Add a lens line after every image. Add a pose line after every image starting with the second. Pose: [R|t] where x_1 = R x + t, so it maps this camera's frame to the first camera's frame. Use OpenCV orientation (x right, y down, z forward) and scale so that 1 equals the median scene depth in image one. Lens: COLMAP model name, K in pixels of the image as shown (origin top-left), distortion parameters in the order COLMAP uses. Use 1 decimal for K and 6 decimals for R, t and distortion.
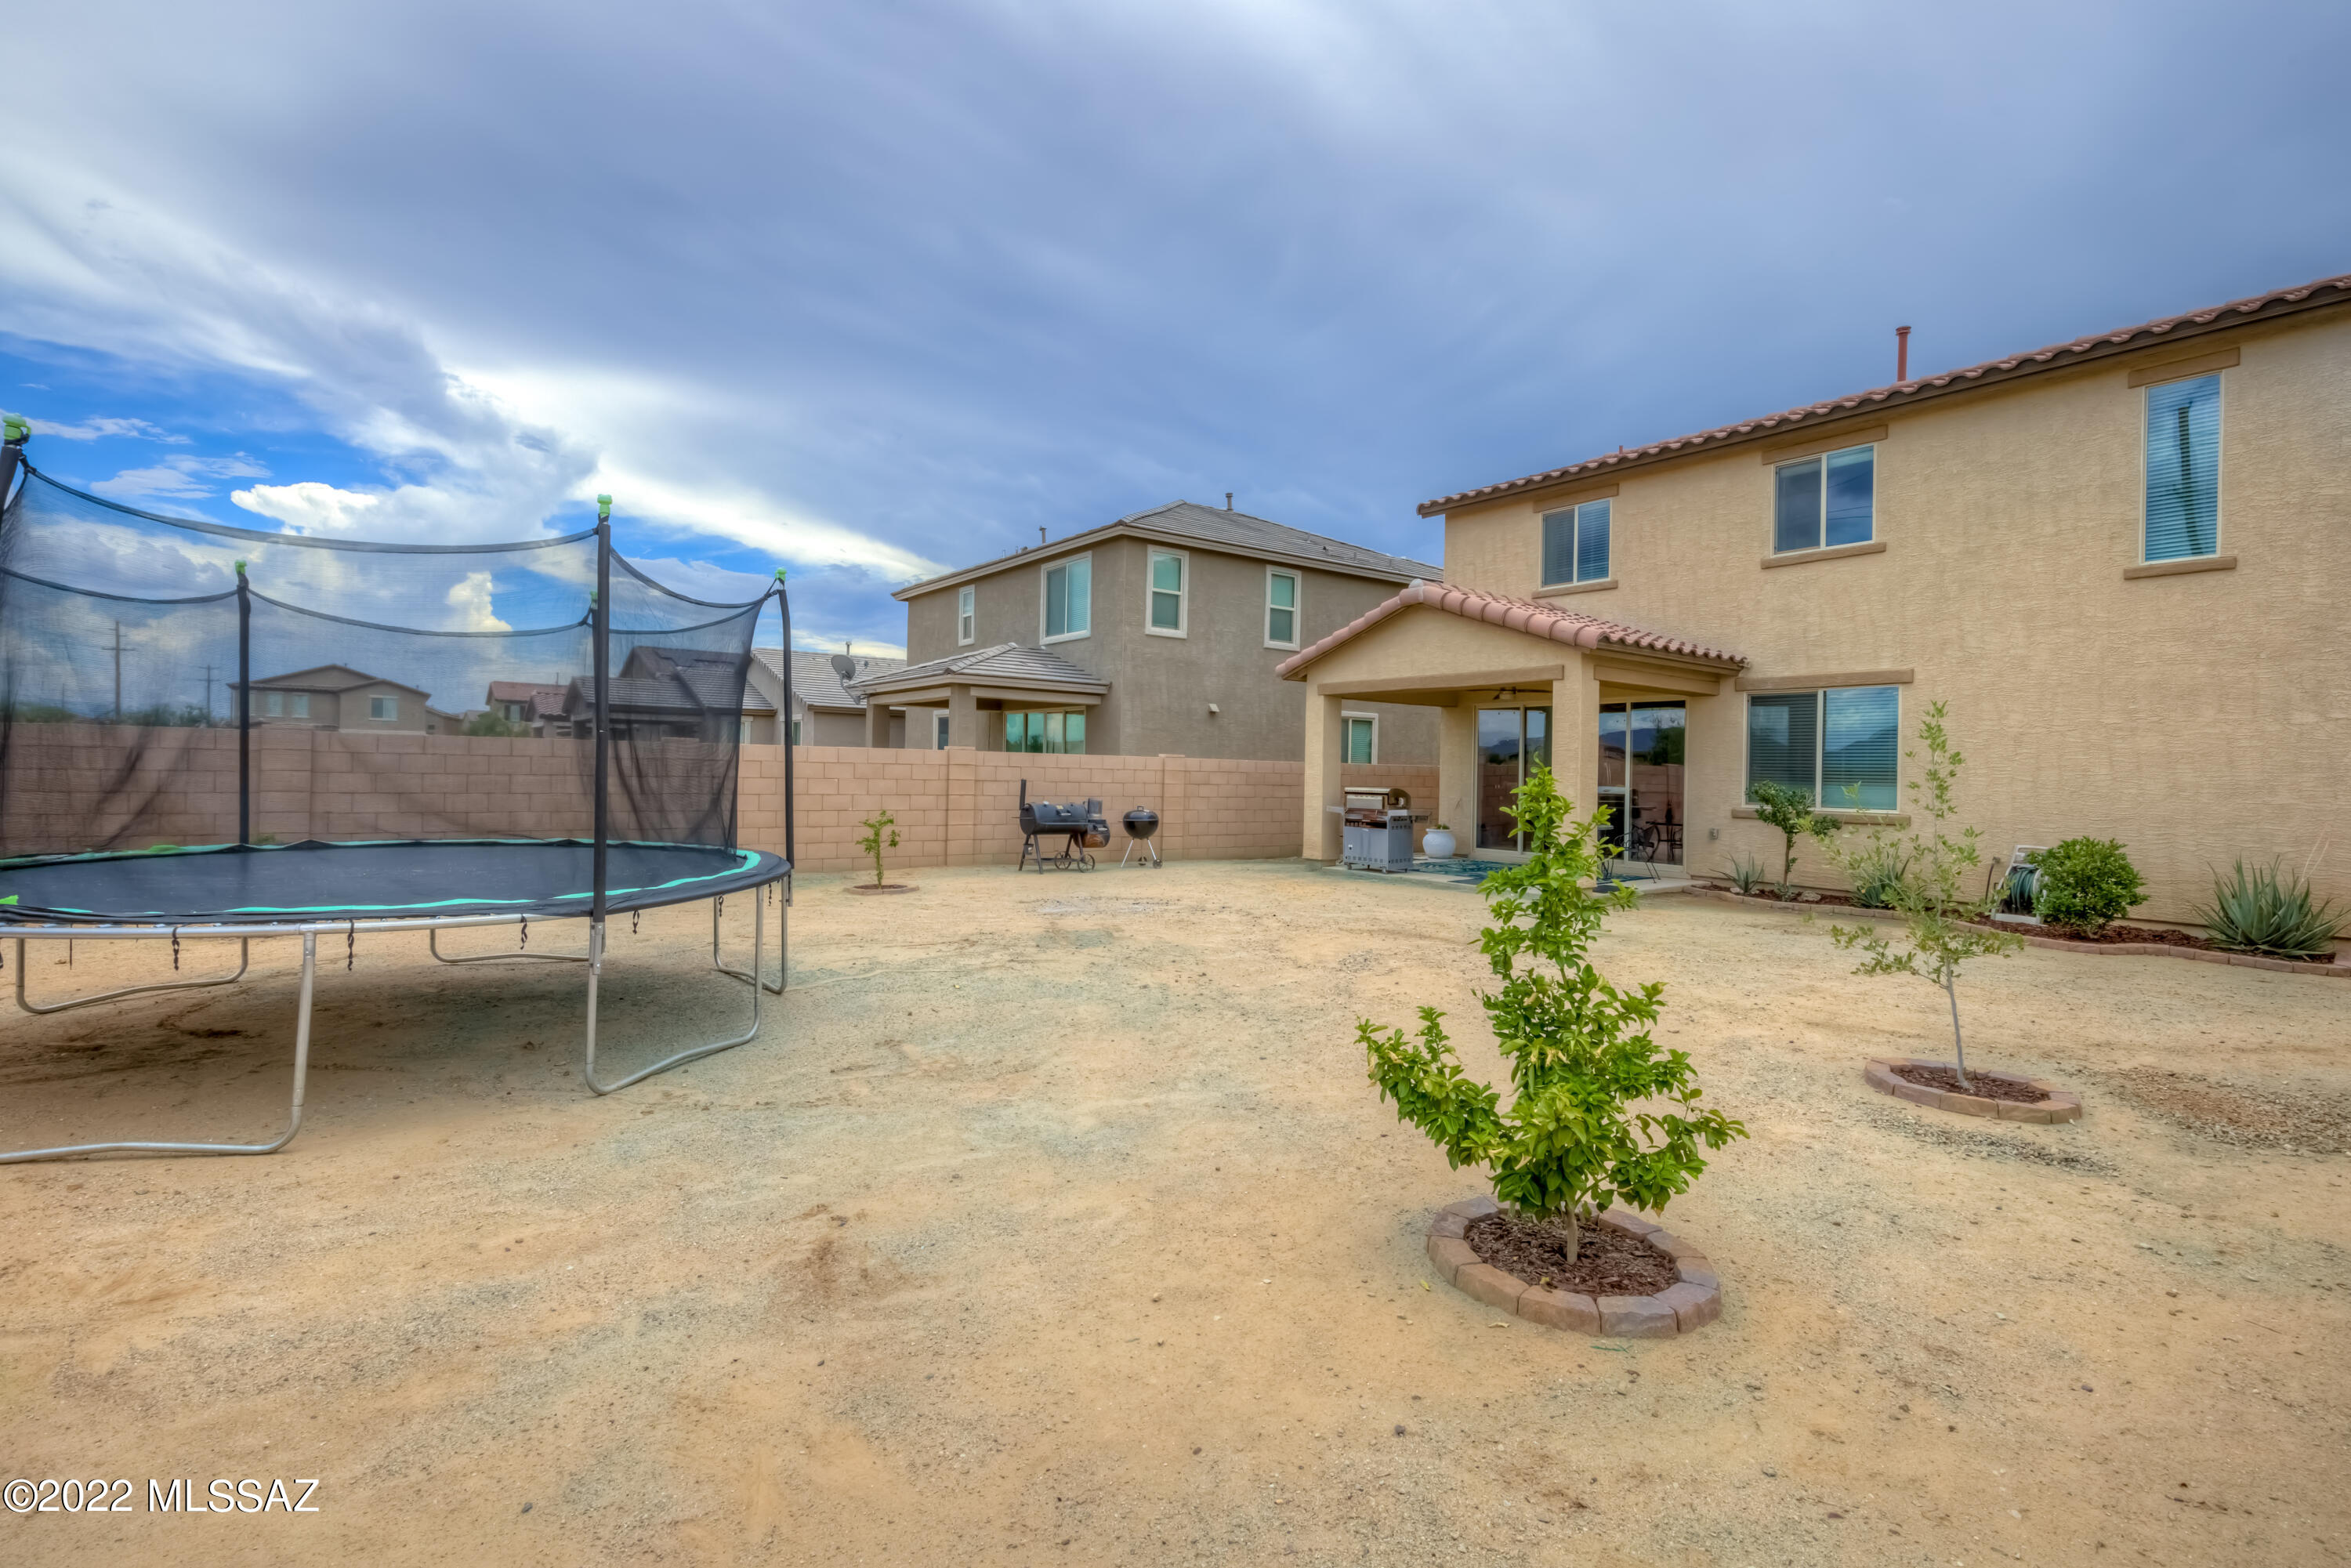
lens RADIAL K [[1090.1, 0, 1178.8], [0, 1090.1, 764.6], [0, 0, 1]] dist [0.021420, 0.000684]
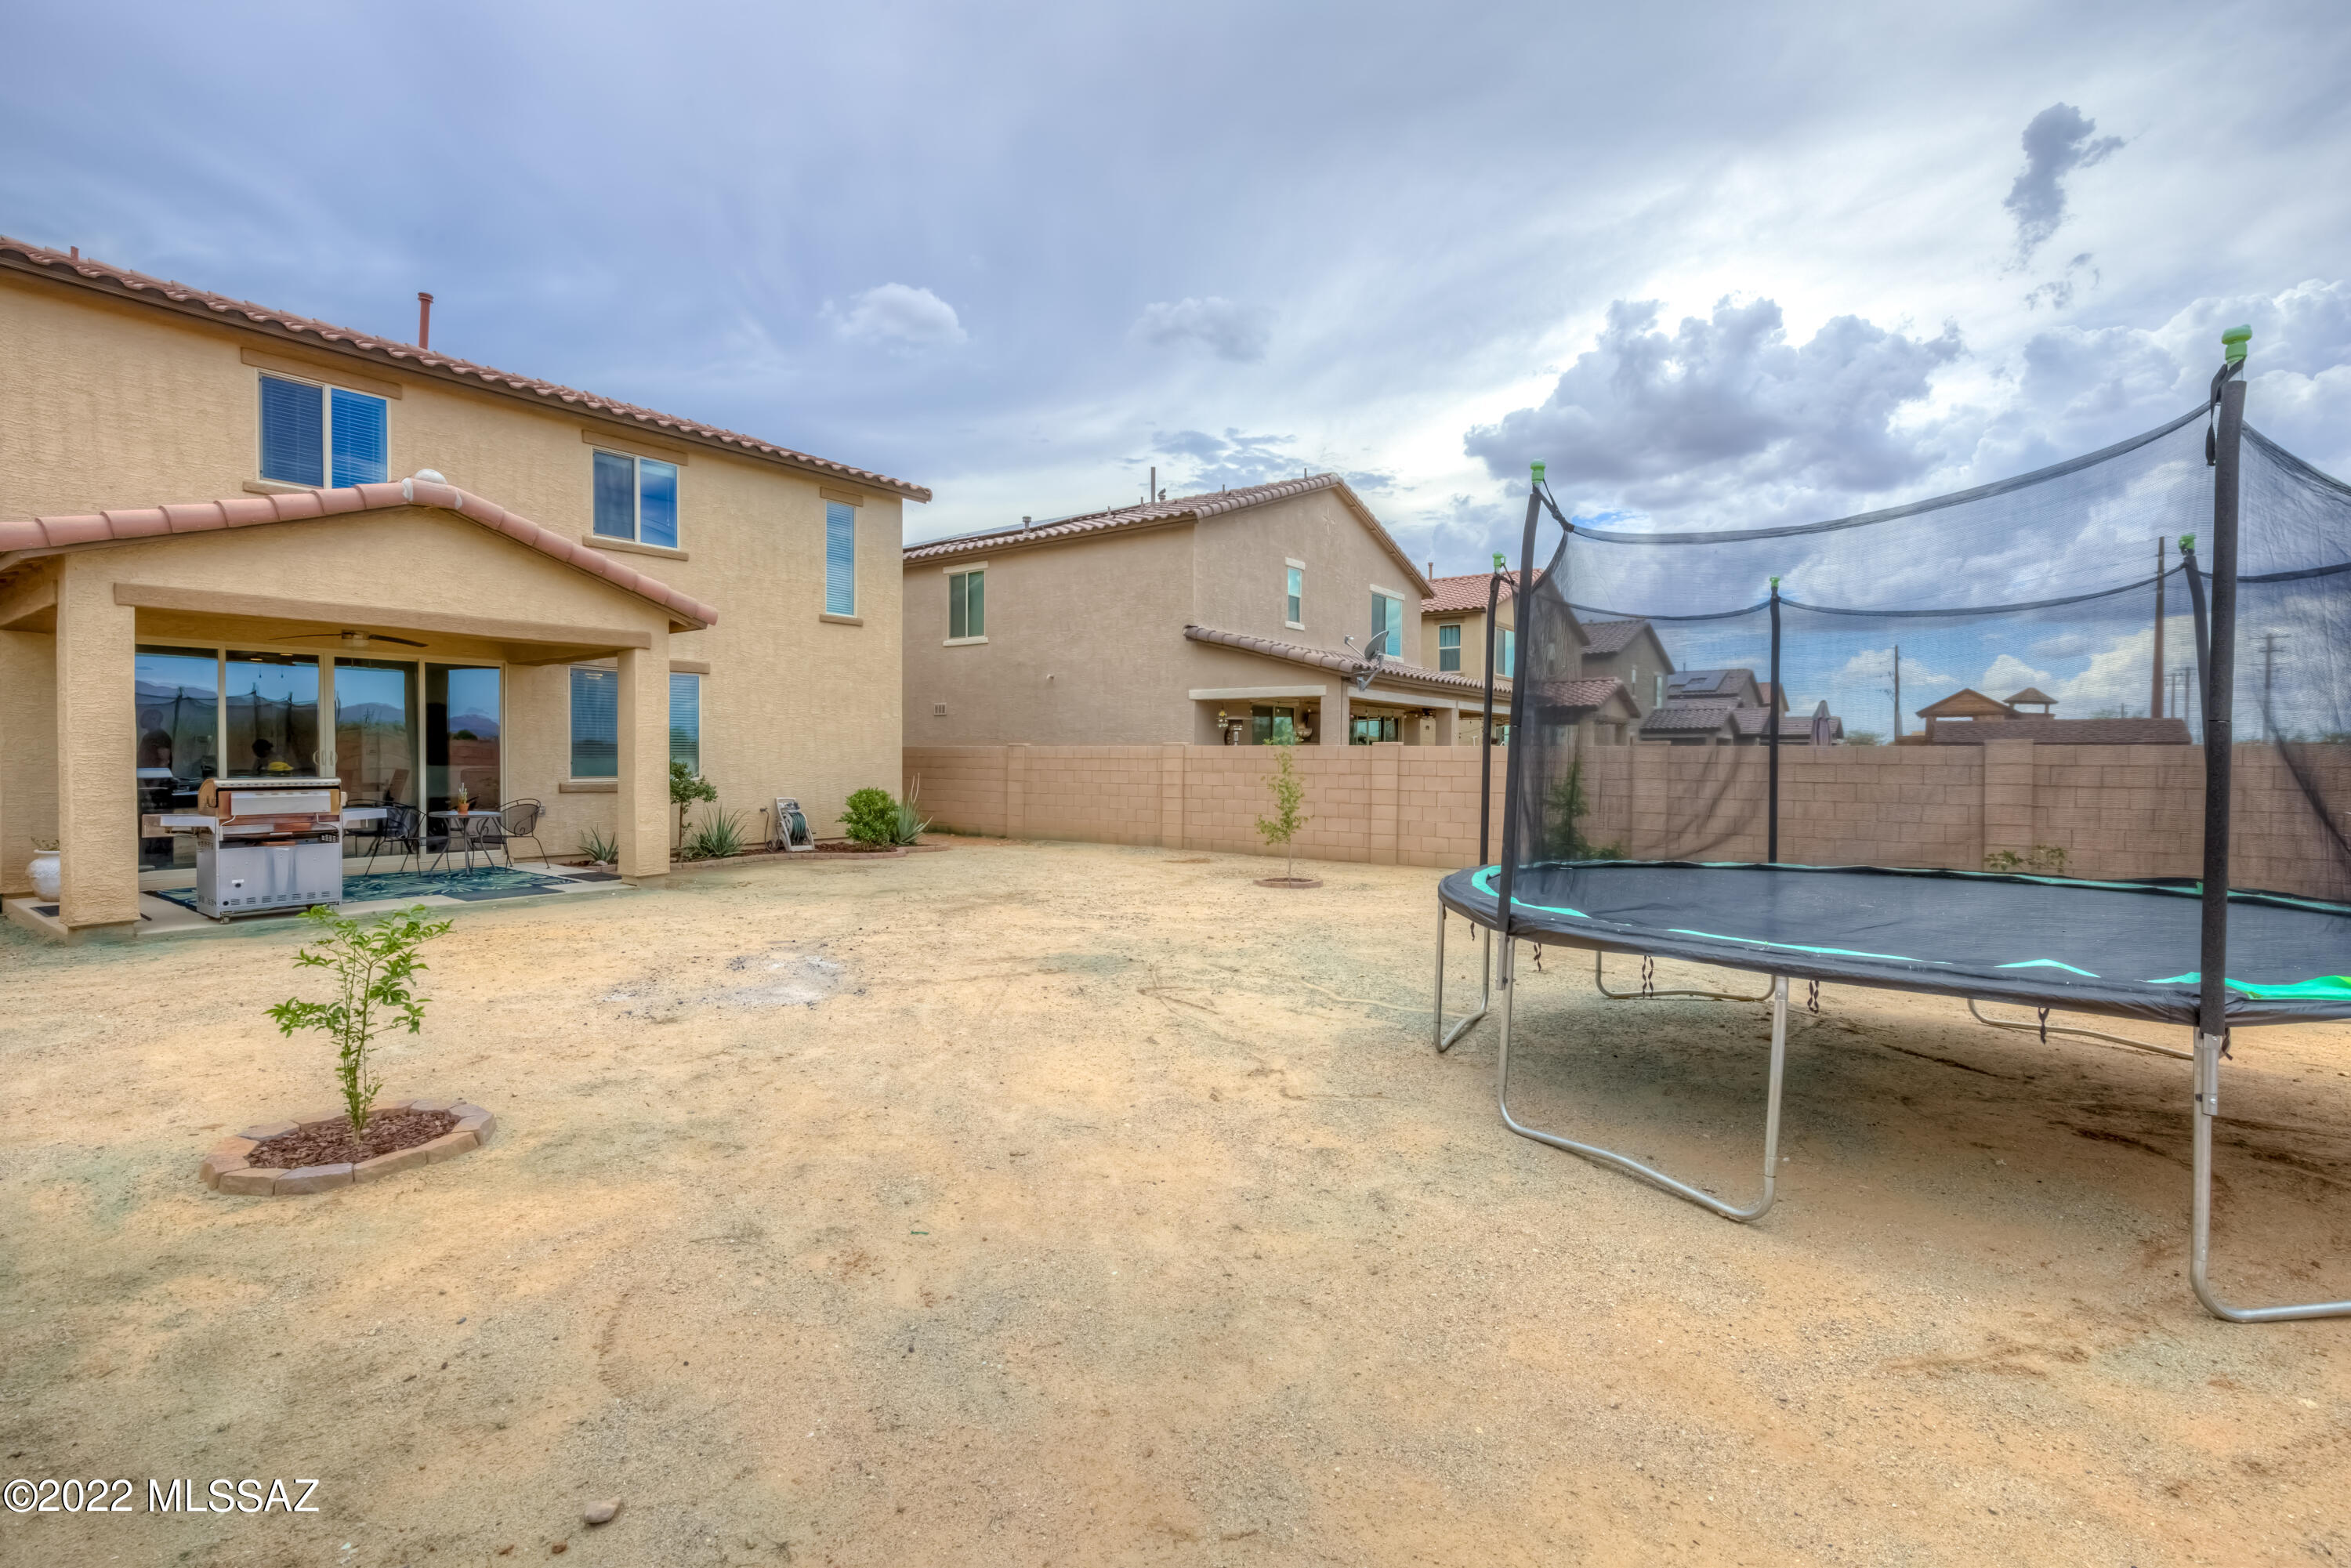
lens RADIAL K [[1104.4, 0, 1179.0], [0, 1104.4, 778.5], [0, 0, 1]] dist [0.021907, 0.000327]
pose [[-0.296480, -0.035064, 0.954395, -0.761235], [-0.010992, 0.999385, 0.033303, -0.004465], [-0.954976, -0.000617, -0.296683, 0.958506]]
